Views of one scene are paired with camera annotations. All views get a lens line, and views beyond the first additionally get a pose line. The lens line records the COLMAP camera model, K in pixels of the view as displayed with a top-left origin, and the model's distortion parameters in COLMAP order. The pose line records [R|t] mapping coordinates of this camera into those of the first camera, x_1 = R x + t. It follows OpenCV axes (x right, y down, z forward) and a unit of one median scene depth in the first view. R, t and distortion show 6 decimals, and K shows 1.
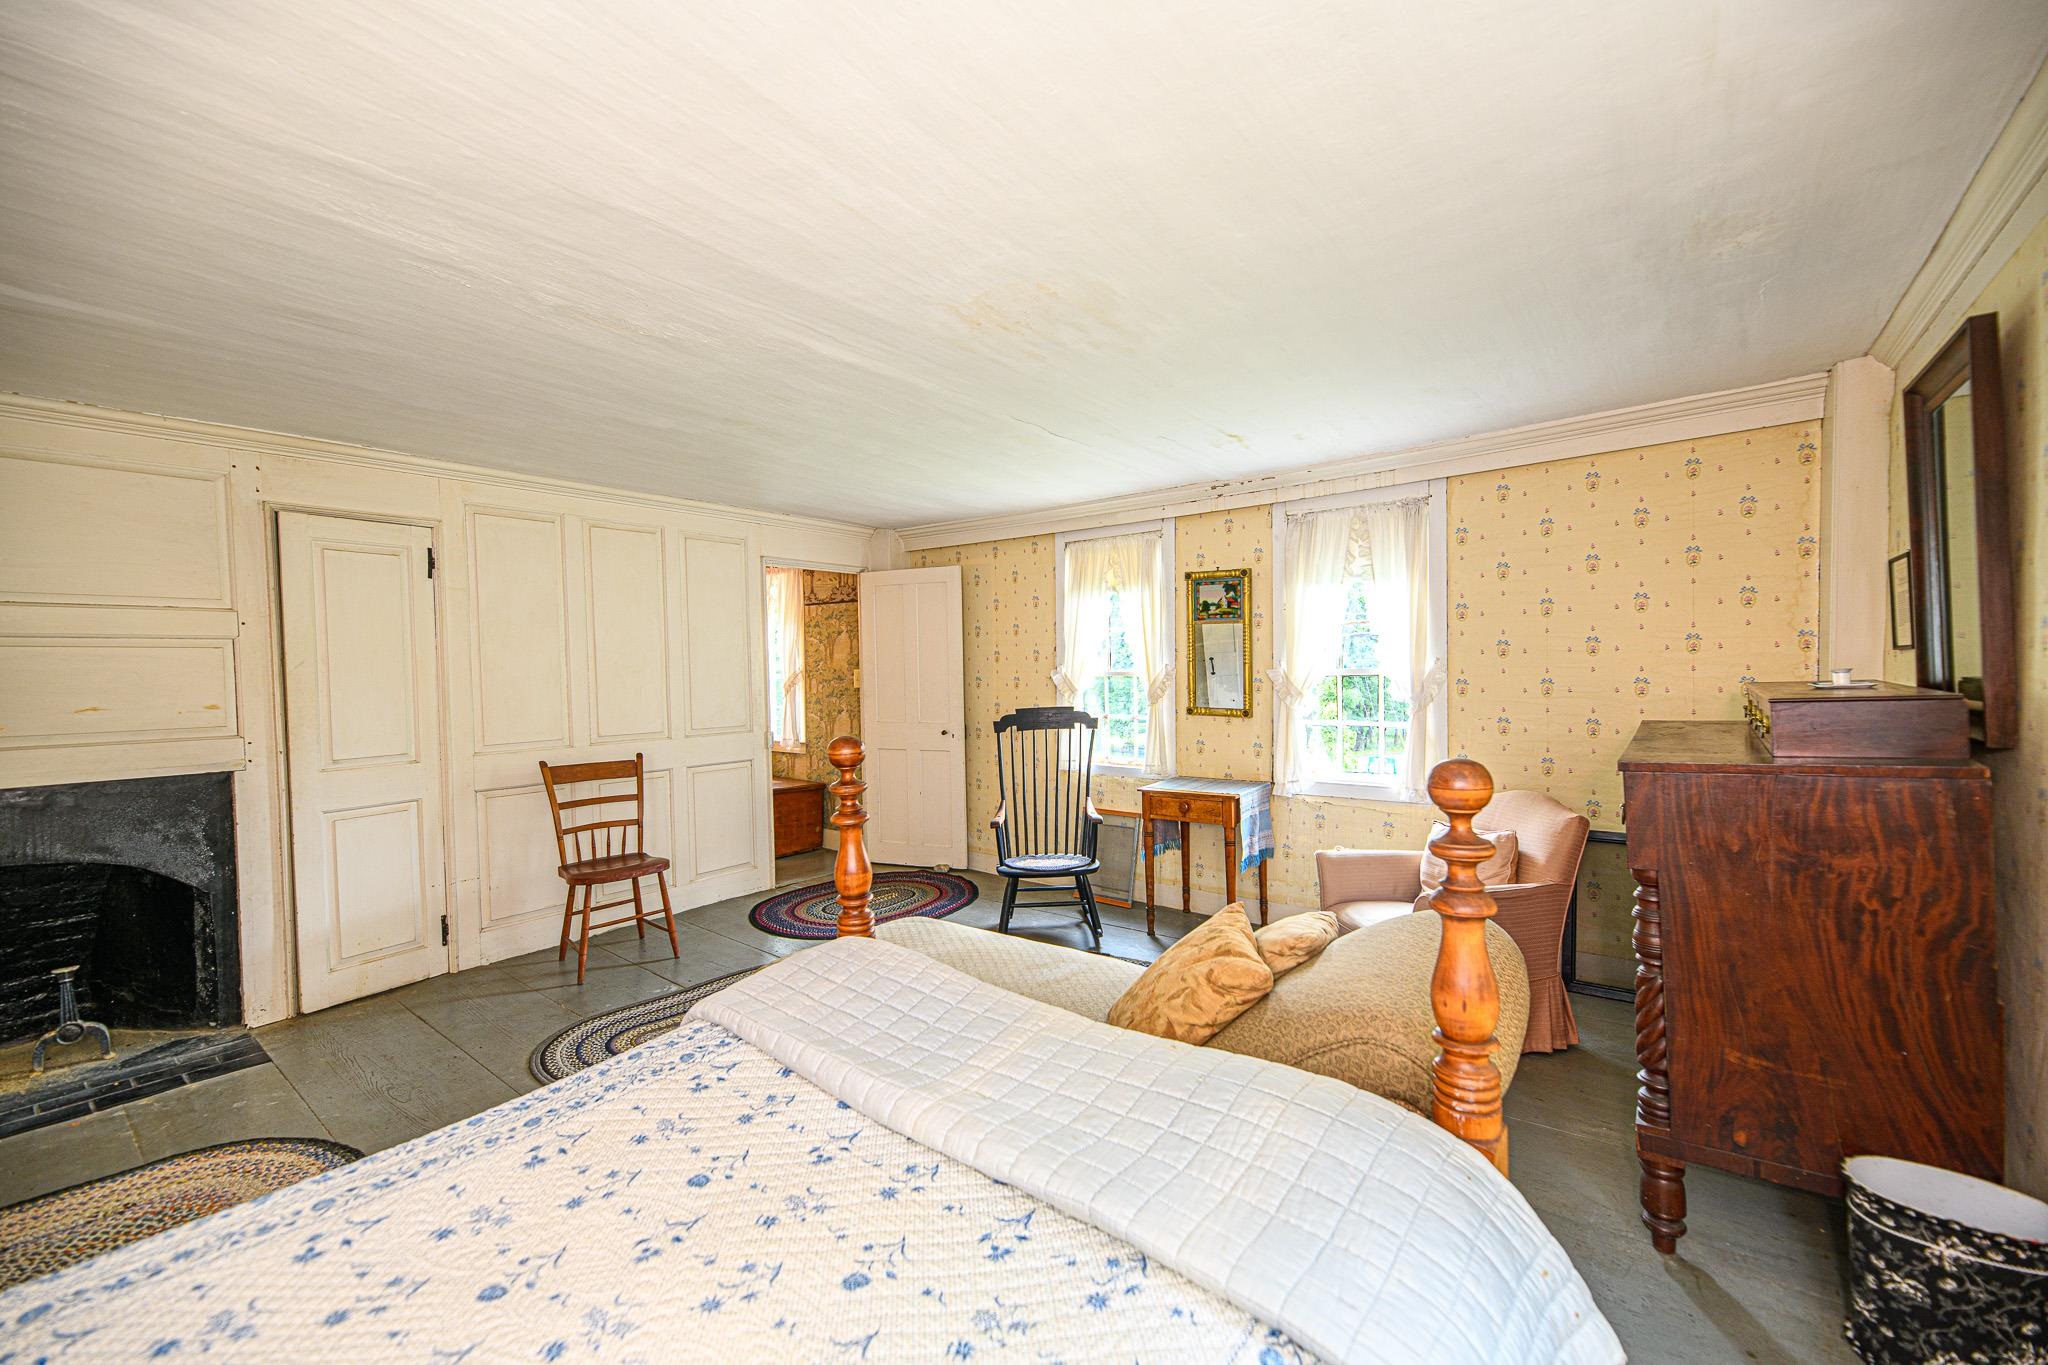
lens RADIAL K [[824.7, 0, 1024.0], [0, 824.7, 682.5], [0, 0, 1]] dist [0.000312, -0.000025]
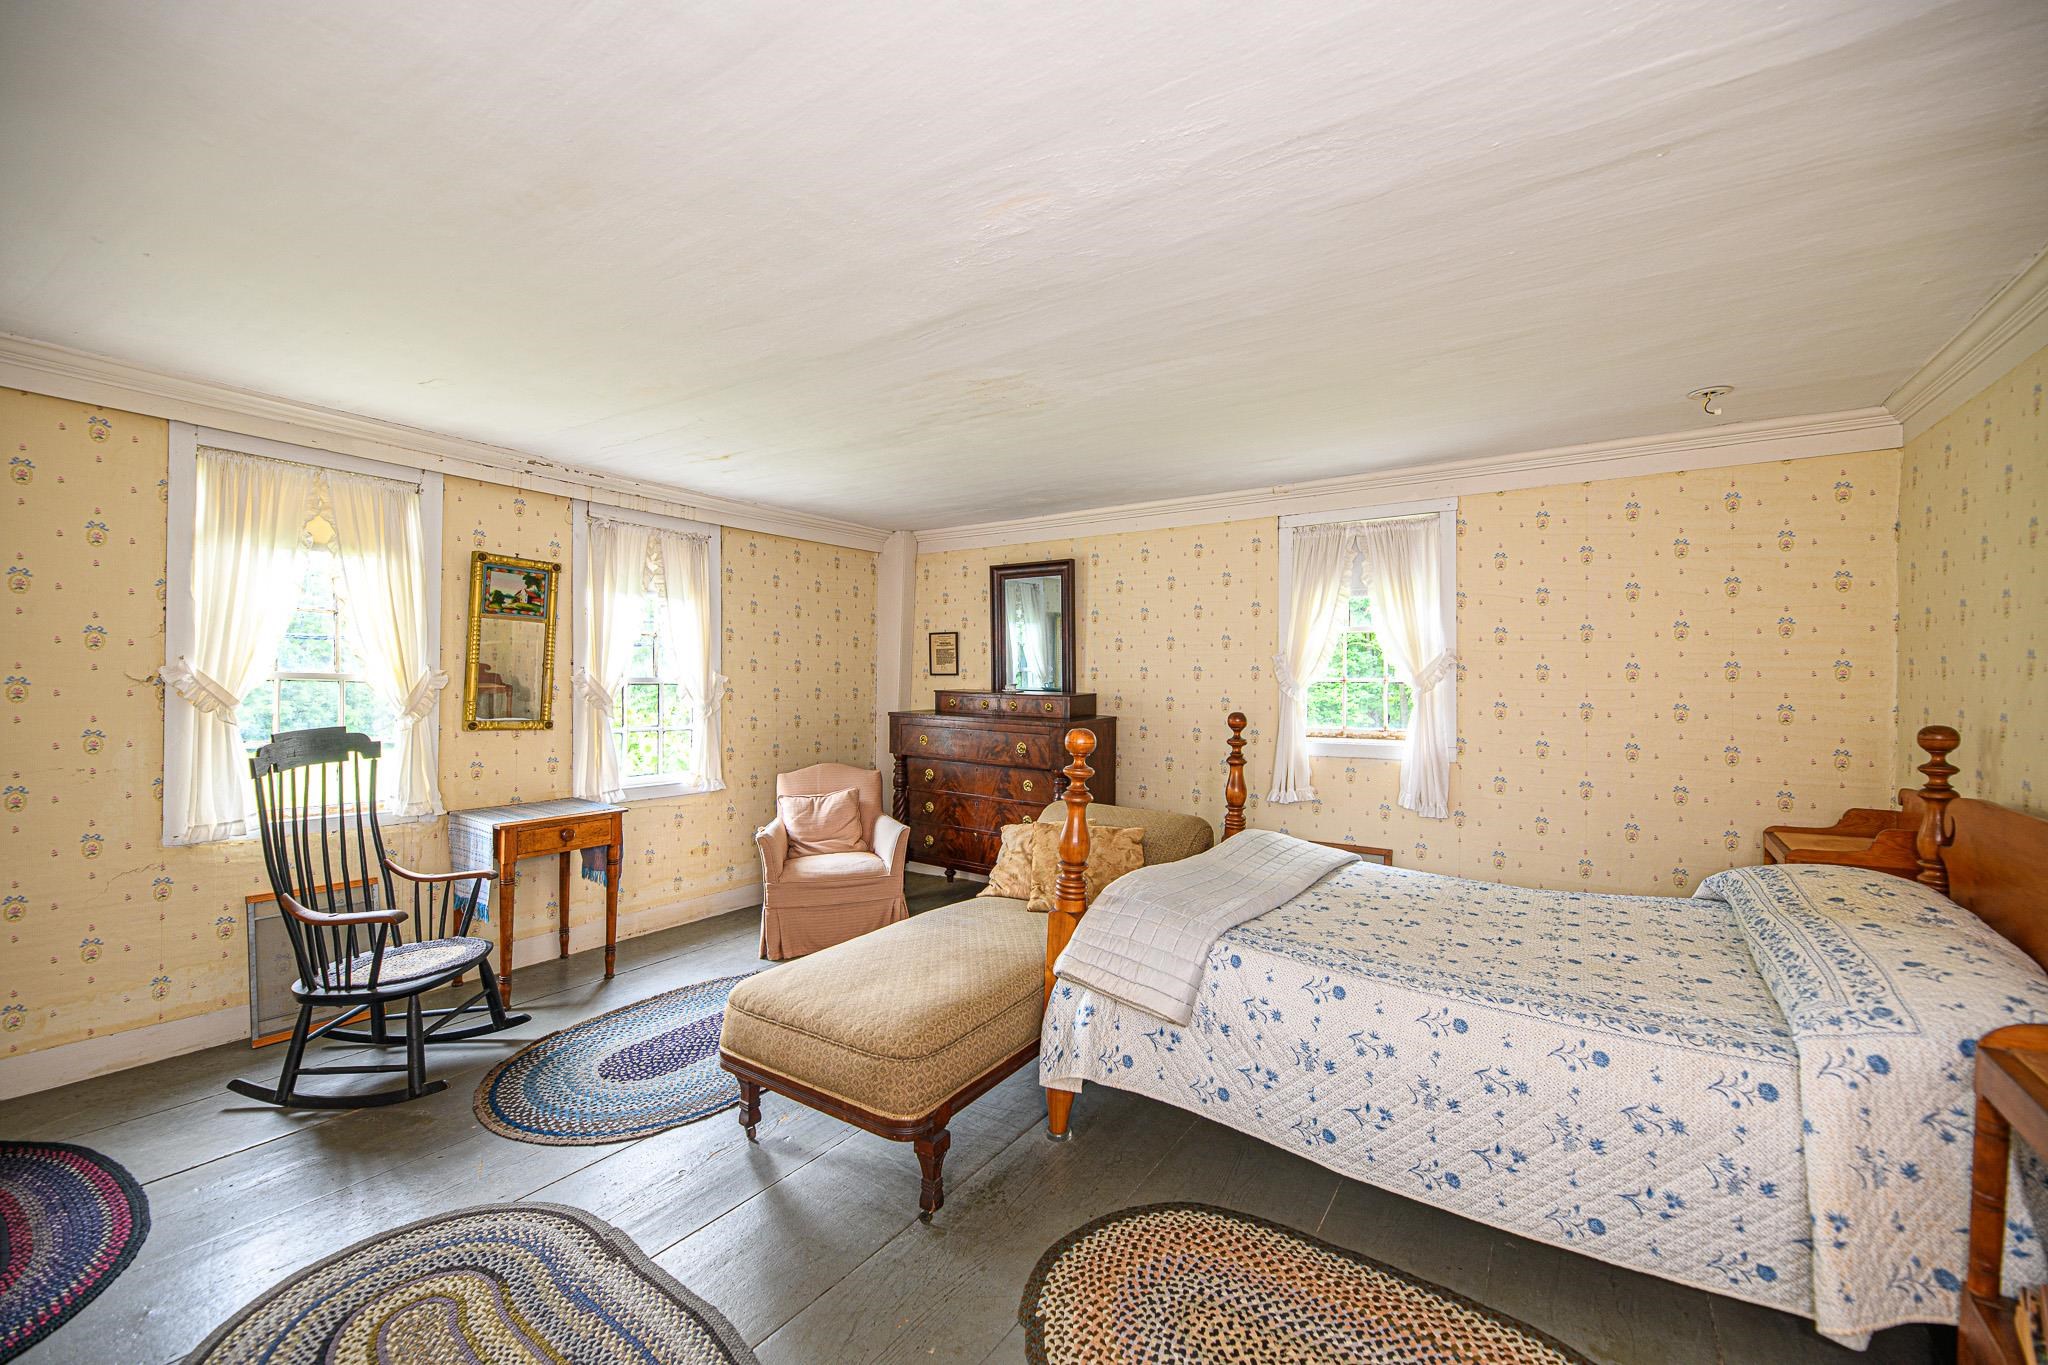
lens RADIAL K [[824.7, 0, 1024.0], [0, 824.7, 682.5], [0, 0, 1]] dist [0.000312, -0.000025]
pose [[-0.065691, 0.011691, 0.997772, -0.645962], [-0.005218, 0.999914, -0.012059, -0.000072], [-0.997826, -0.005999, -0.065624, 0.537355]]
